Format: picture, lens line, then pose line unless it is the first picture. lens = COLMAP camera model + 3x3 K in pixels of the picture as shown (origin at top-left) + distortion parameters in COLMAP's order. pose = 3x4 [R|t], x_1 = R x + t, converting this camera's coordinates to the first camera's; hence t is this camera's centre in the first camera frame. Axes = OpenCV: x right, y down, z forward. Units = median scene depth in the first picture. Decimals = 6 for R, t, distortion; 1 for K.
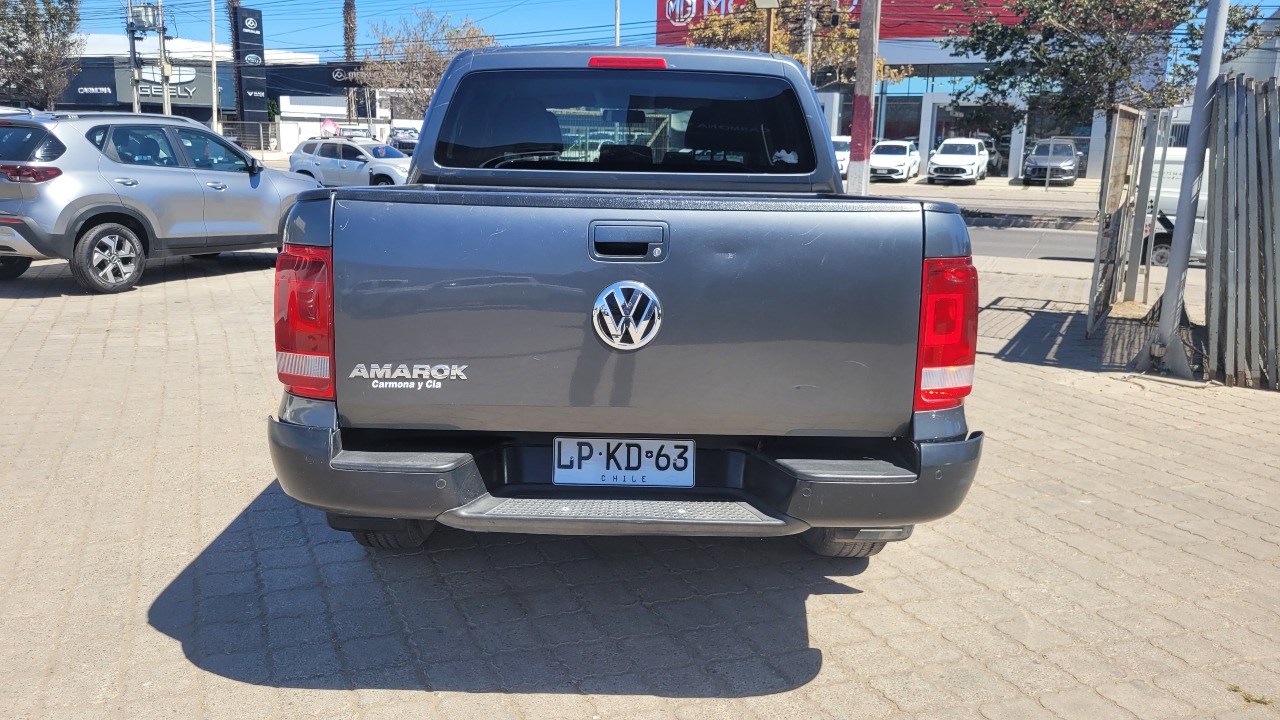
lens RADIAL K [[966.8, 0, 618.6], [0, 966.8, 361.5], [0, 0, 1]] dist [0.024319, -0.000909]
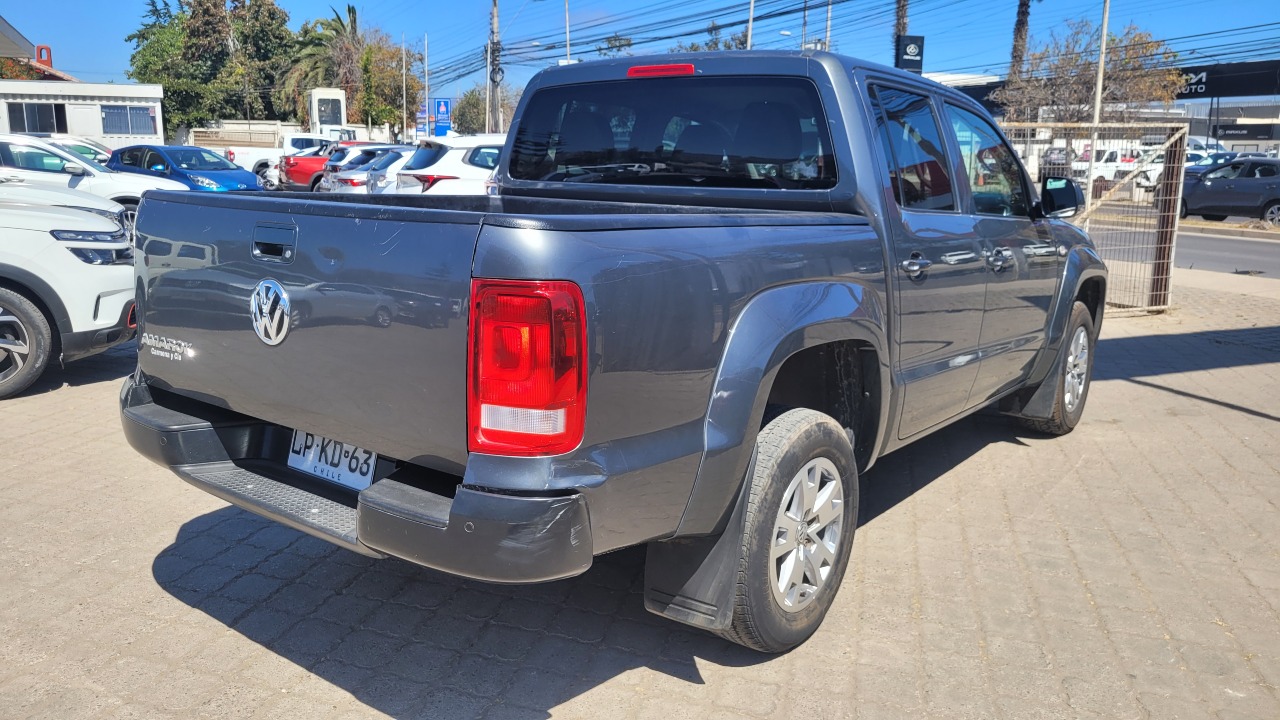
lens RADIAL K [[966.8, 0, 618.6], [0, 966.8, 361.5], [0, 0, 1]] dist [0.024319, -0.000909]
pose [[0.788384, 0.117539, -0.603850, 0.865246], [-0.131049, 0.991136, 0.021827, -0.061267], [0.601063, 0.061926, 0.796799, 0.350648]]
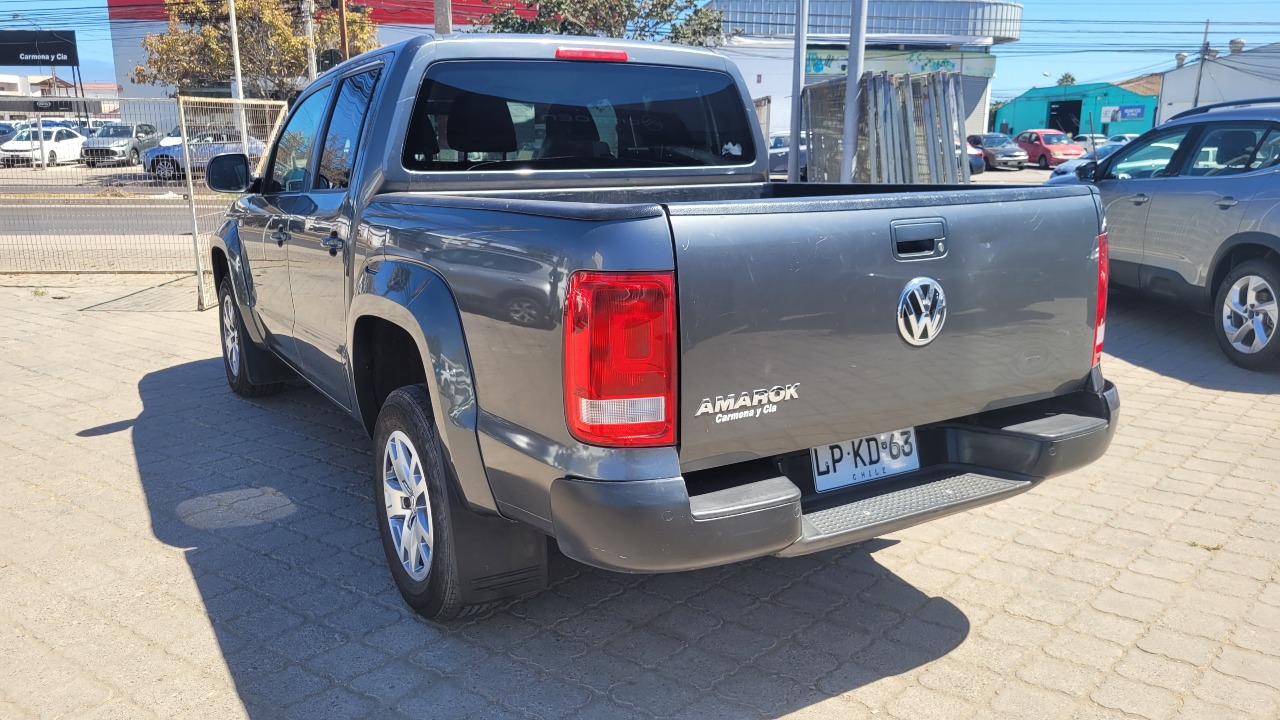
lens RADIAL K [[966.8, 0, 618.6], [0, 966.8, 361.5], [0, 0, 1]] dist [0.024319, -0.000909]
pose [[0.862809, -0.134028, 0.487439, -0.697847], [0.126654, 0.990773, 0.048238, -0.077016], [-0.489406, 0.020116, 0.871824, 0.242748]]
